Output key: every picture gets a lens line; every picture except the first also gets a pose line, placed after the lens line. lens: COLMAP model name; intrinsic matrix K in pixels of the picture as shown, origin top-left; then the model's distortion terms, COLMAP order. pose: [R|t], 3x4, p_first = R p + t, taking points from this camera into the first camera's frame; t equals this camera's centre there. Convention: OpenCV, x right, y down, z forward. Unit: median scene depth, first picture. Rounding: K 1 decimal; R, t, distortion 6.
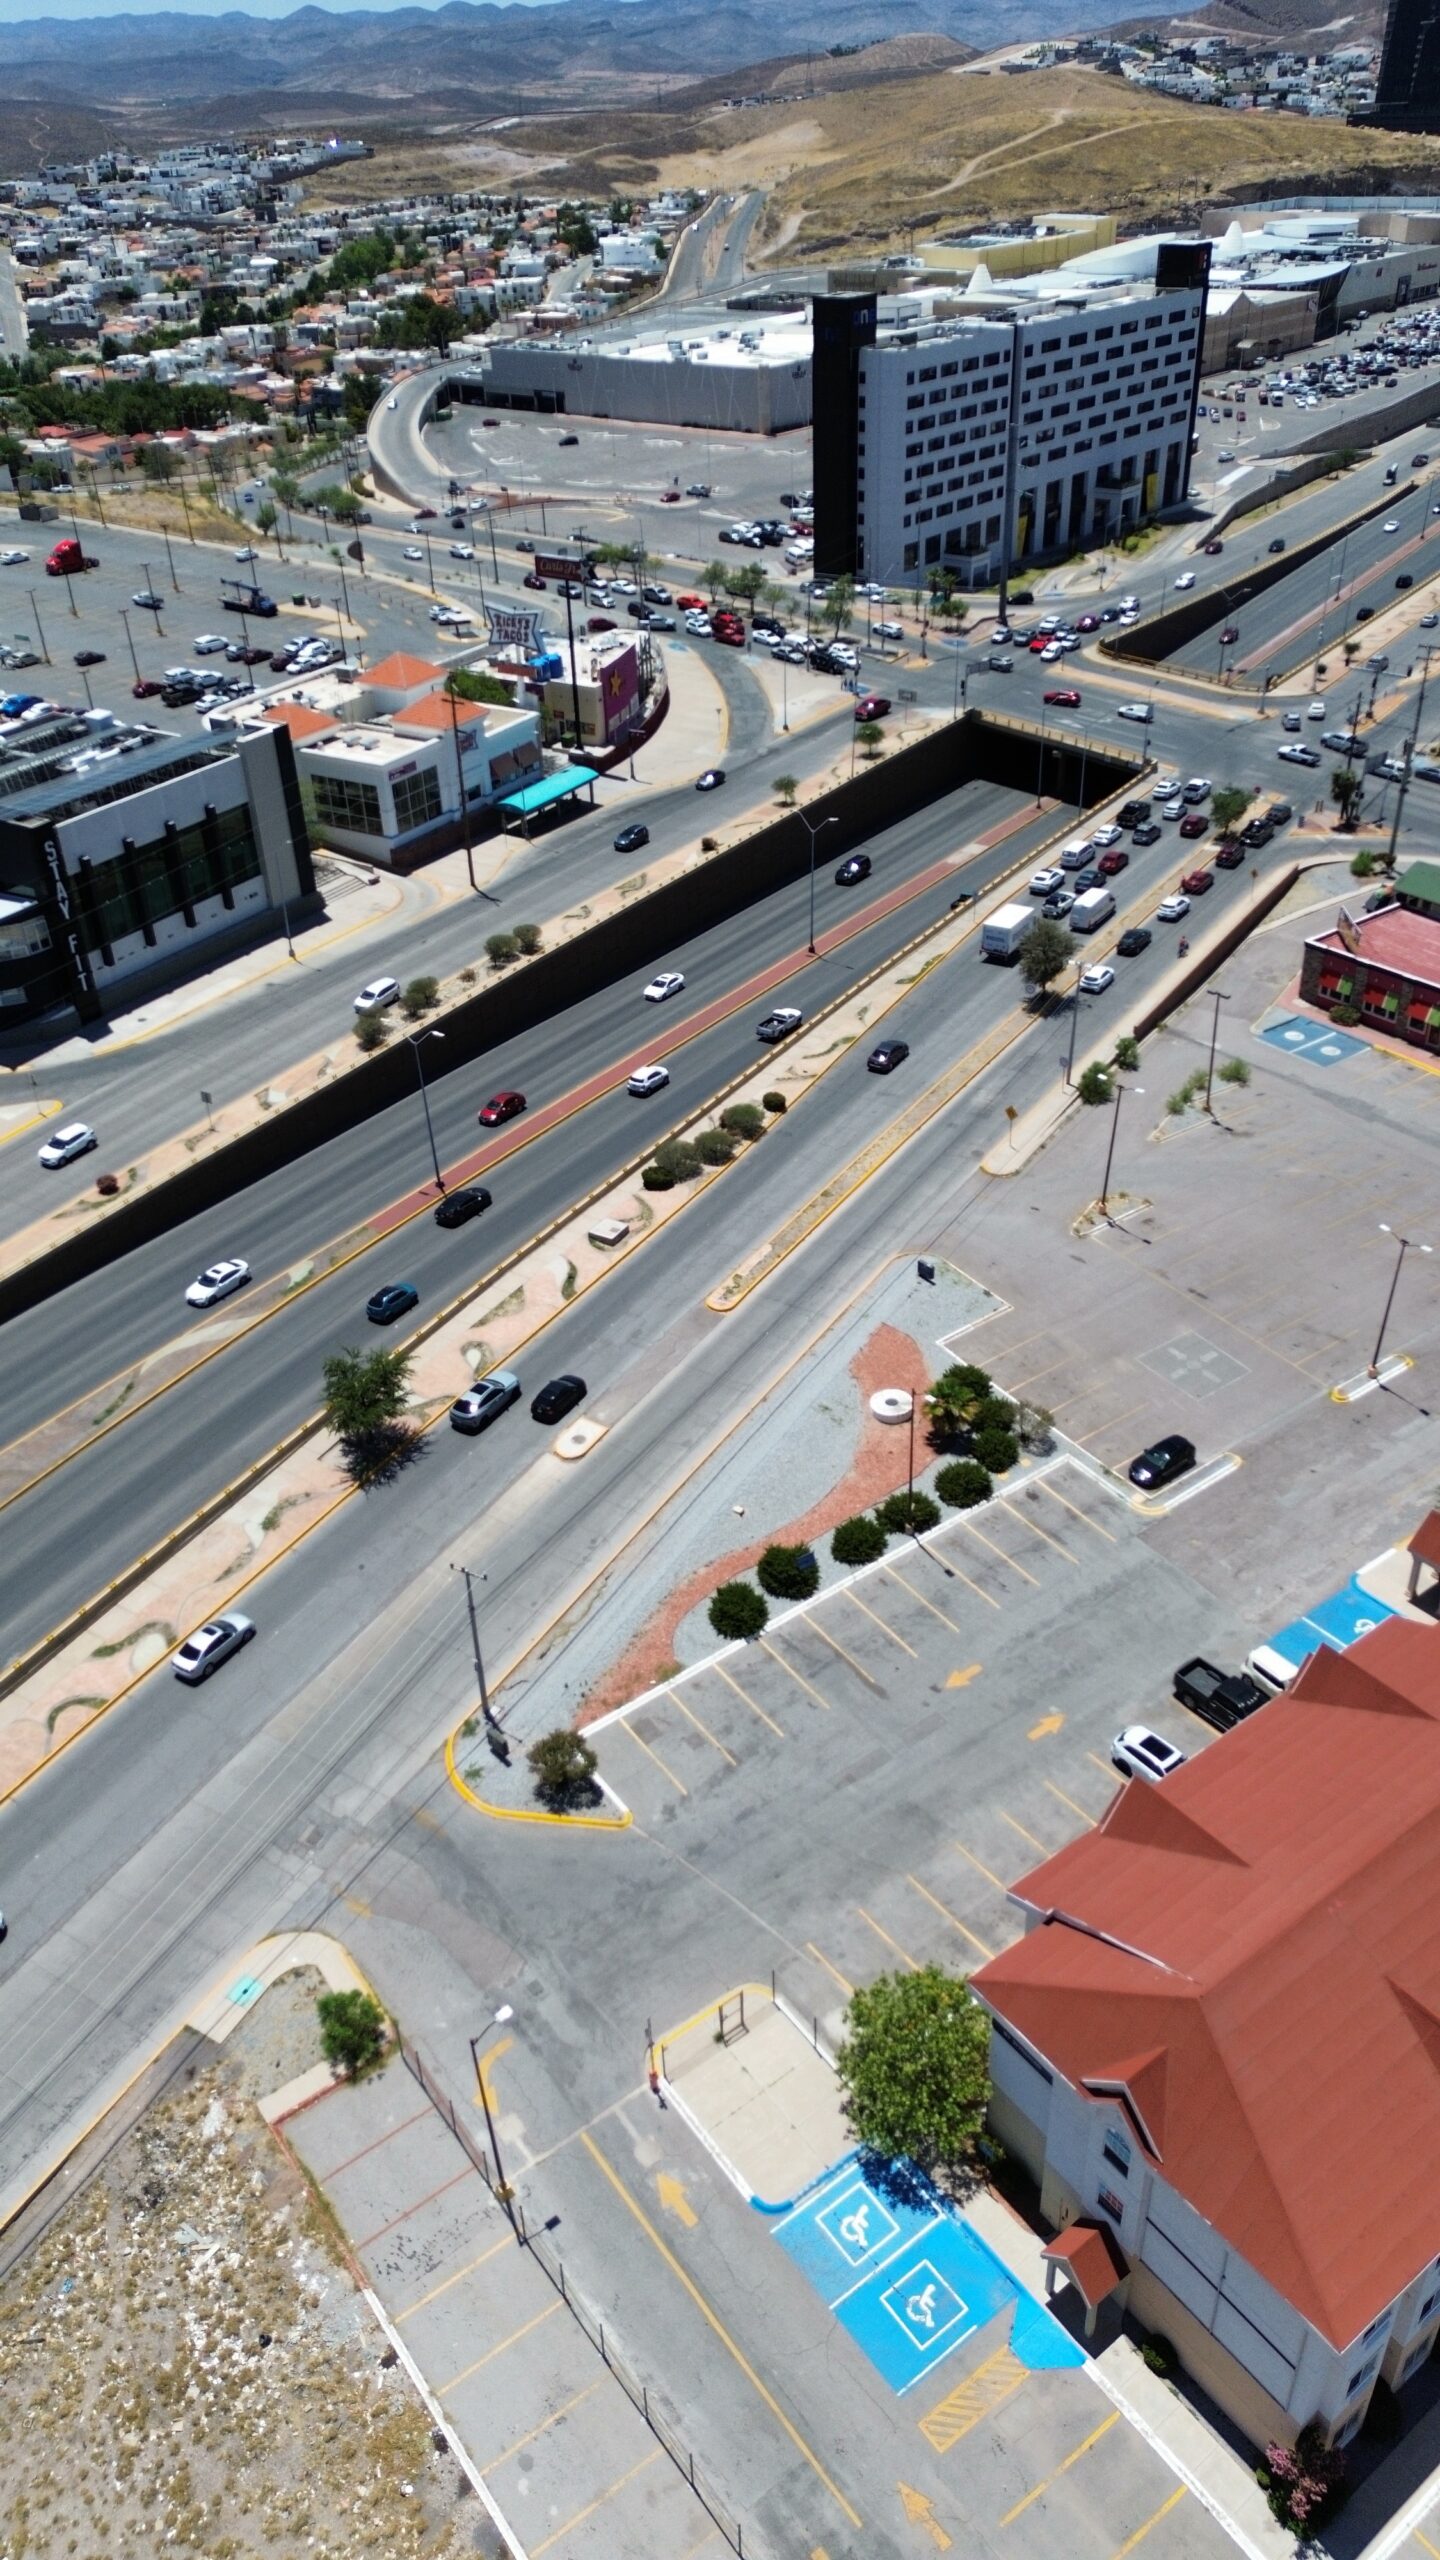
lens RADIAL K [[1790.3, 0, 714.5], [0, 1790.3, 1272.6], [0, 0, 1]] dist [0.104995, -0.123068]
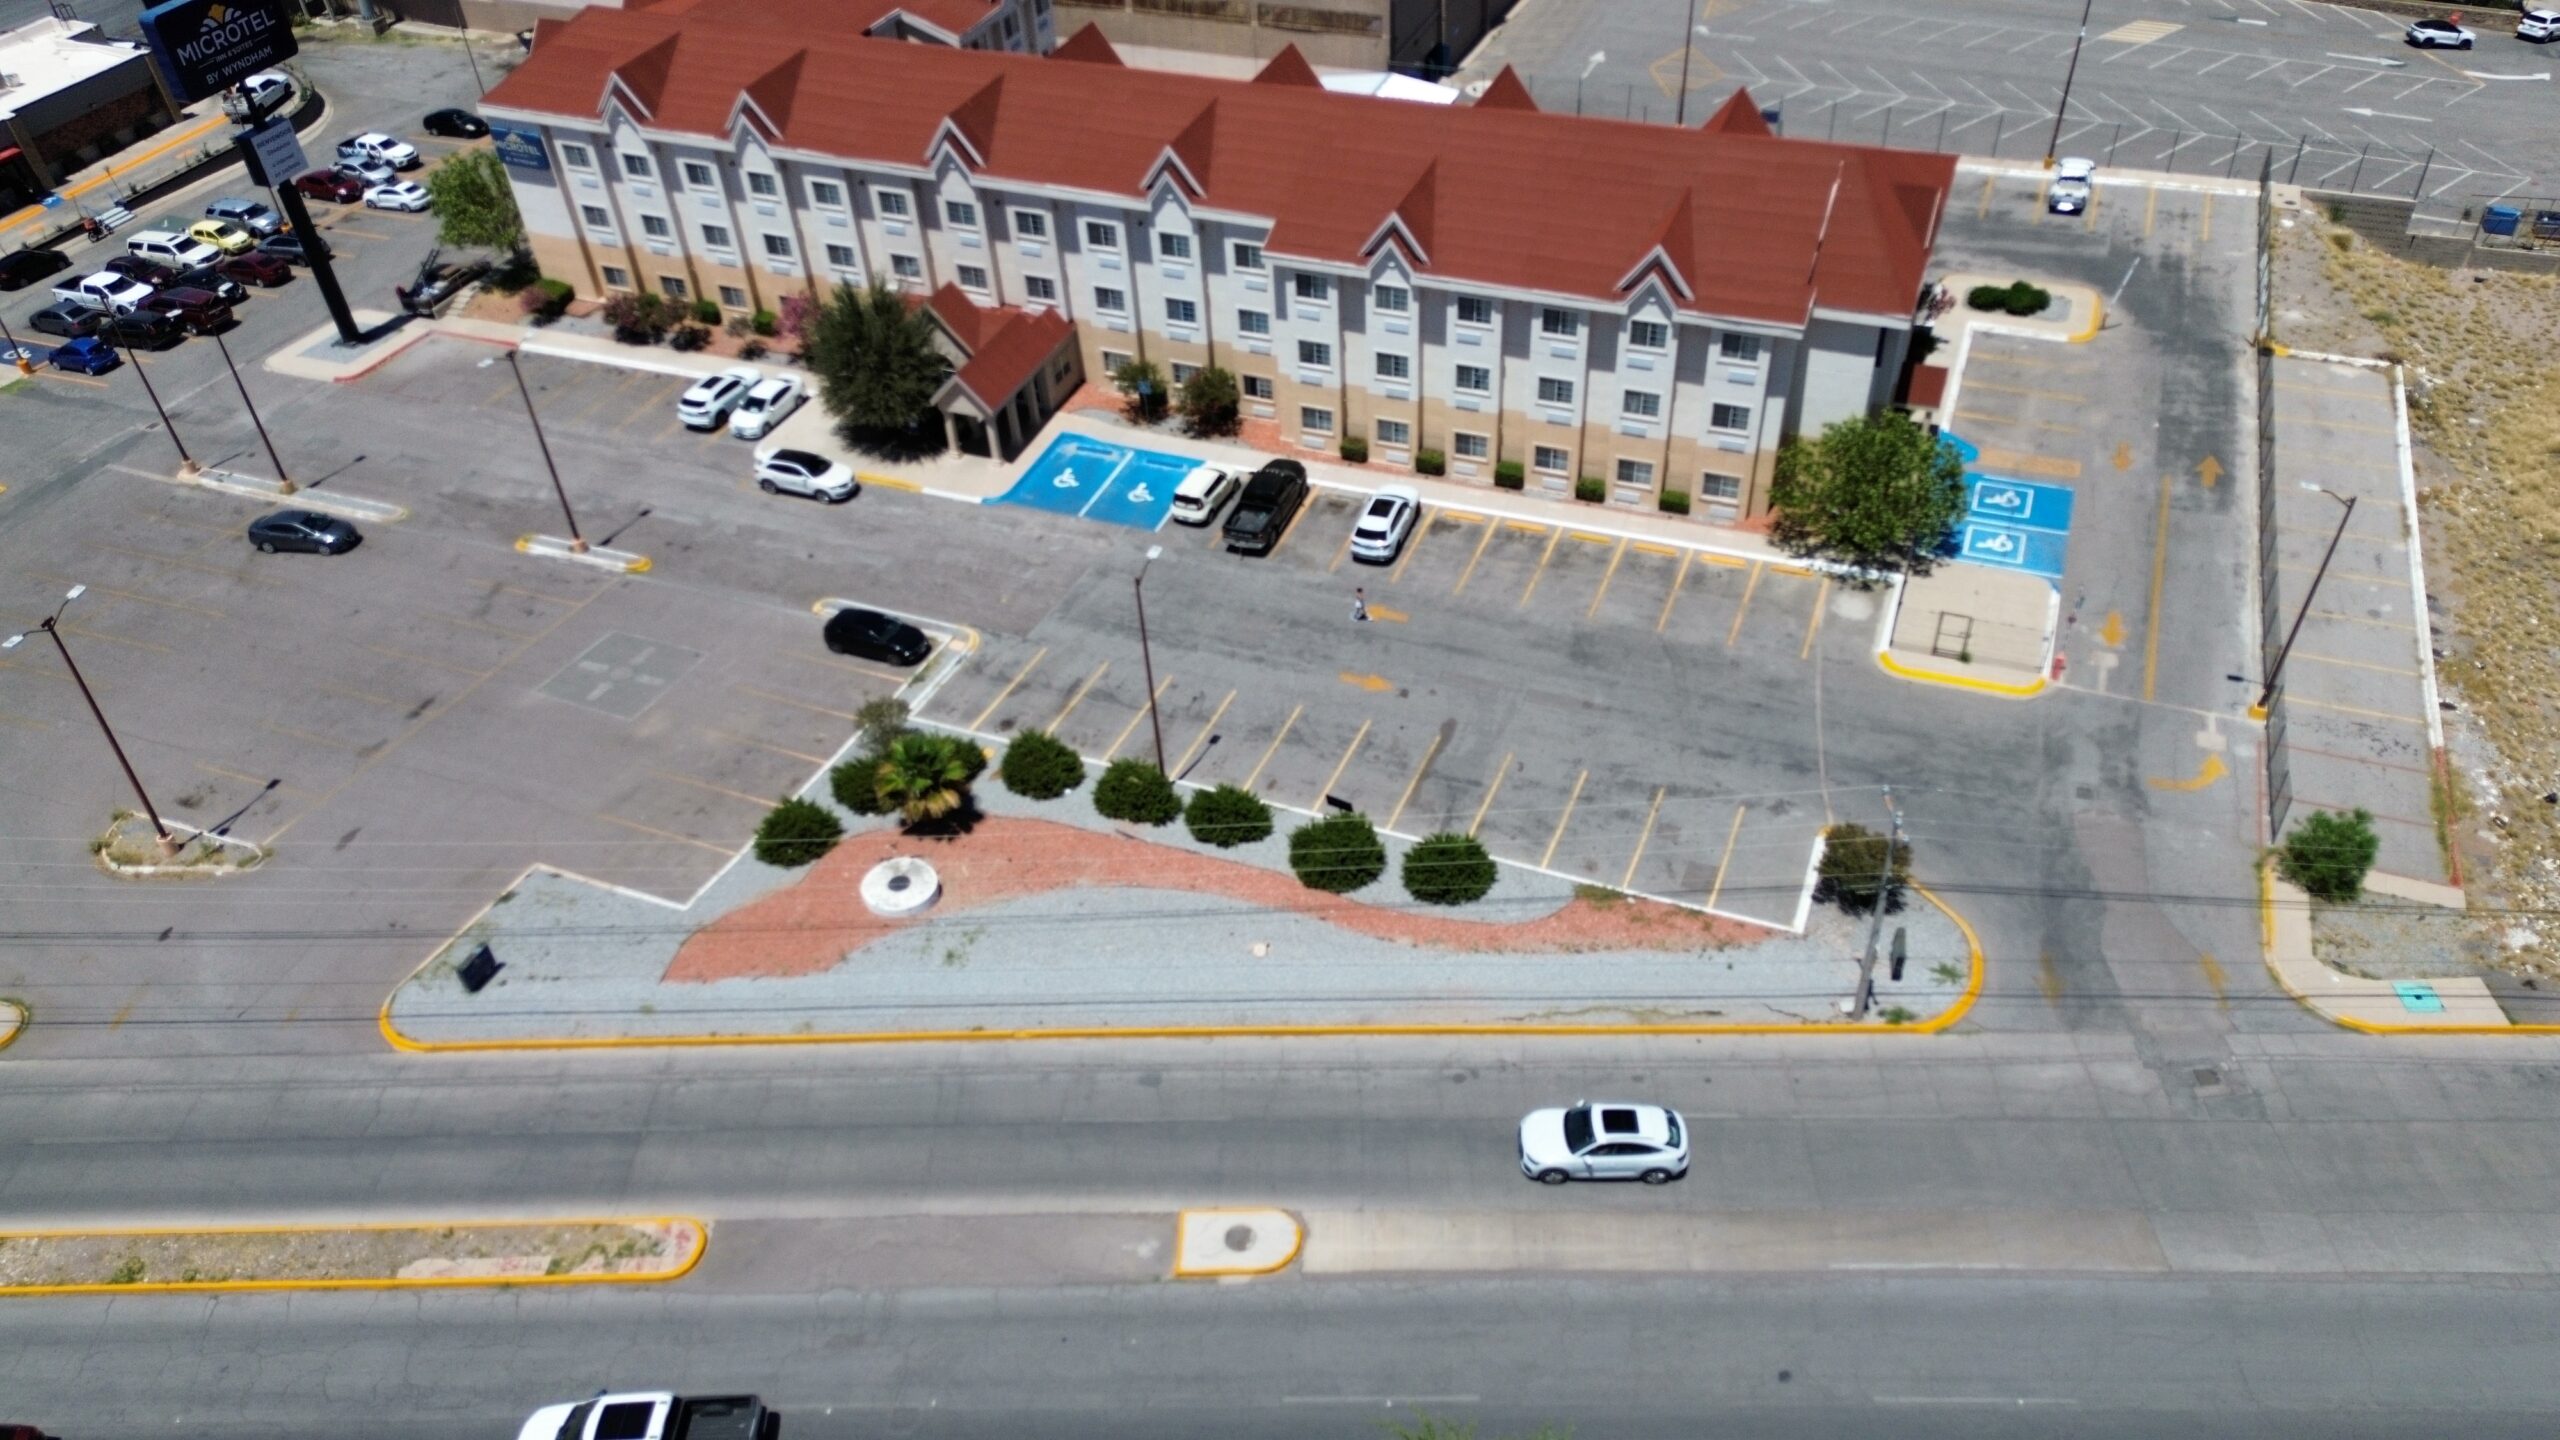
lens RADIAL K [[1795.7, 0, 1285.7], [0, 1795.7, 719.1], [0, 0, 1]] dist [0.079908, -0.077417]
pose [[-0.516766, -0.510141, 0.687539, -0.290192], [0.519946, 0.451000, 0.725434, -0.264617], [-0.680154, 0.732363, 0.032184, 0.738828]]
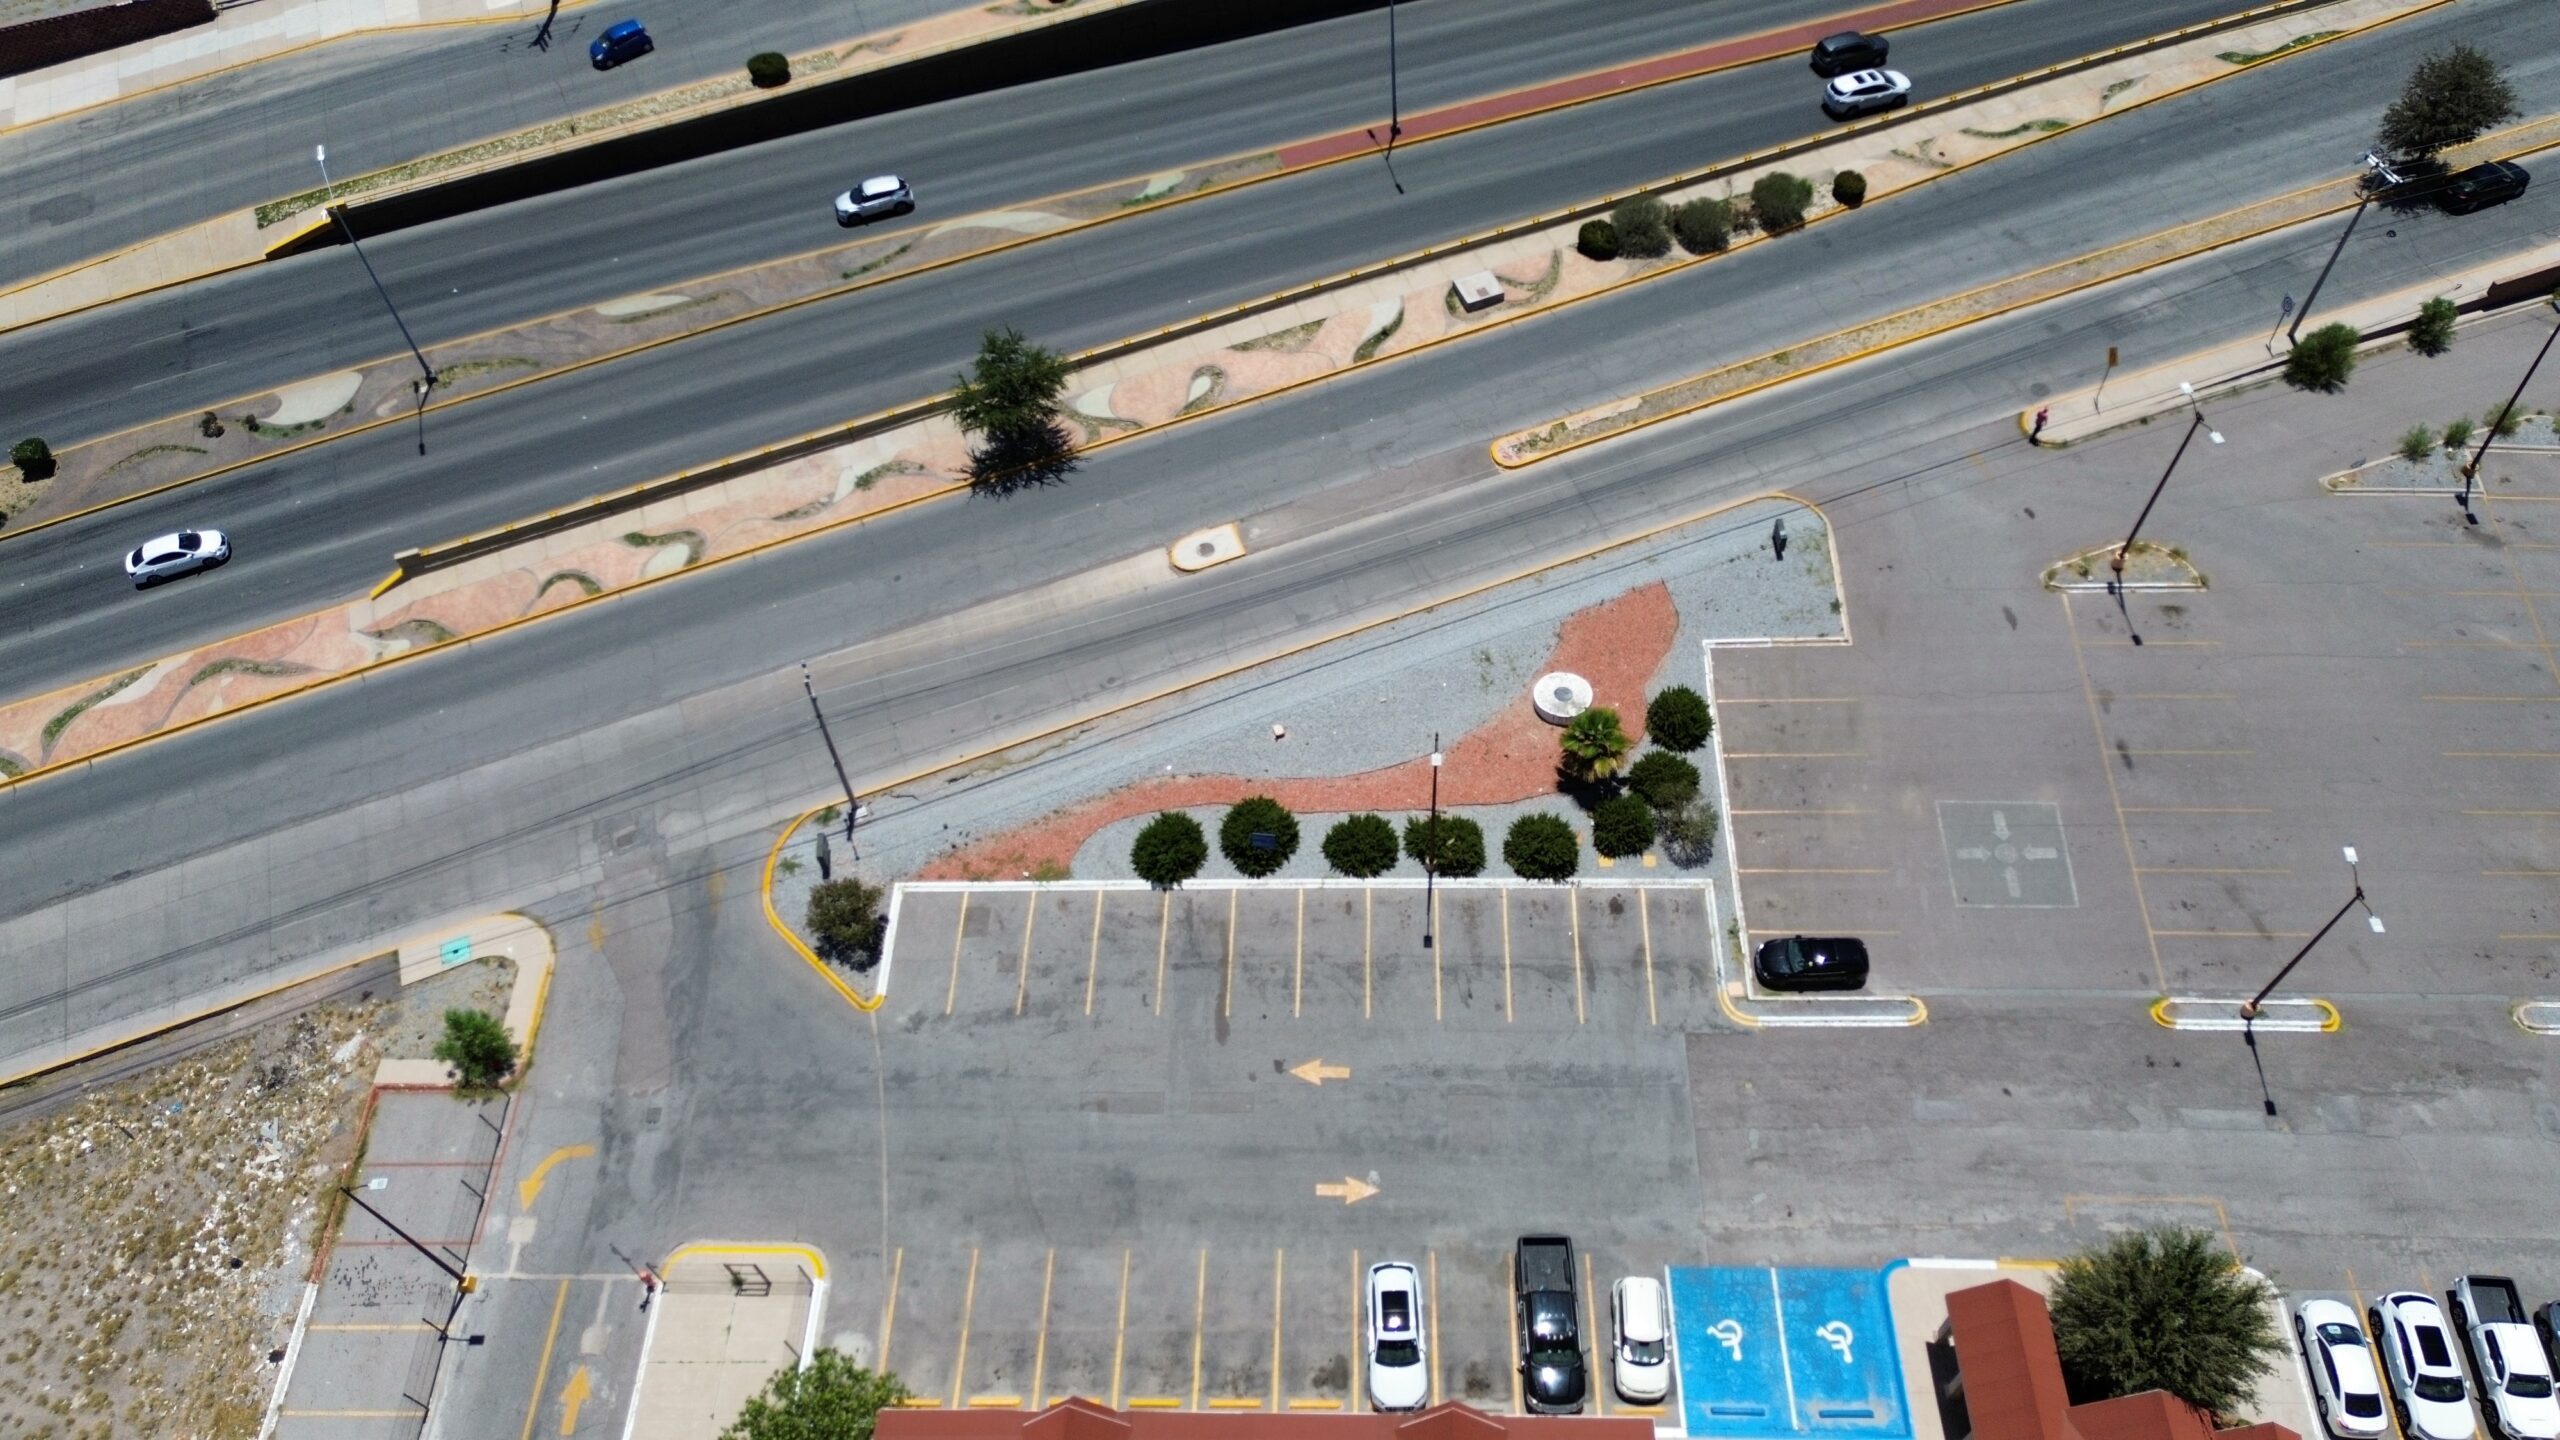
lens RADIAL K [[1790.3, 0, 1286.8], [0, 1790.3, 717.9], [0, 0, 1]] dist [0.104995, -0.123068]
pose [[0.787432, 0.498701, -0.362282, 0.245413], [-0.321636, 0.833803, 0.448691, -0.188575], [0.525834, -0.236791, 0.816963, 0.277898]]
